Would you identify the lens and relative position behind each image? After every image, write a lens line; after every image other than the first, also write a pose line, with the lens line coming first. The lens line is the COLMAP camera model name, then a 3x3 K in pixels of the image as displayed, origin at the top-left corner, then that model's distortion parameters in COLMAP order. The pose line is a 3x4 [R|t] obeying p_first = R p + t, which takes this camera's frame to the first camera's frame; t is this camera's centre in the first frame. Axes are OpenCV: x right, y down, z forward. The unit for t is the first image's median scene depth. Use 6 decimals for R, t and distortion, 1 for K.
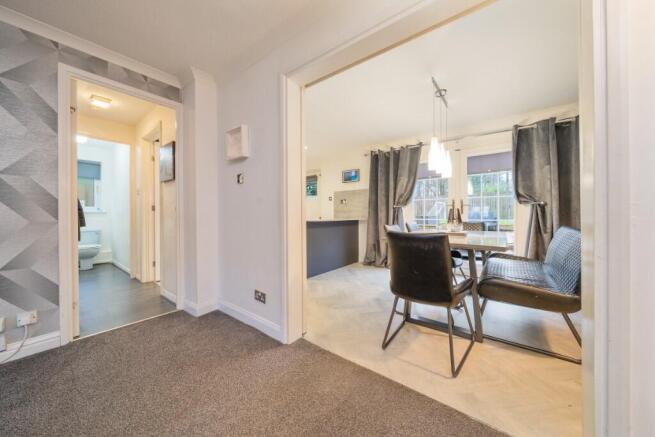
lens RADIAL K [[222.3, 0, 327.6], [0, 222.3, 216.7], [0, 0, 1]] dist [-0.000655, -0.000044]
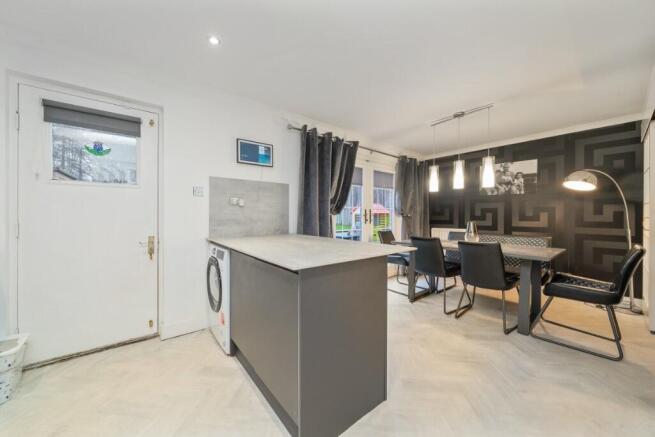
lens RADIAL K [[246.5, 0, 327.6], [0, 246.5, 216.7], [0, 0, 1]] dist [0.000840, 0.000035]
pose [[0.235189, -0.002061, 0.971947, -0.473609], [-0.000707, 0.999997, 0.002292, -0.040559], [-0.971949, -0.001226, 0.235187, 0.788507]]
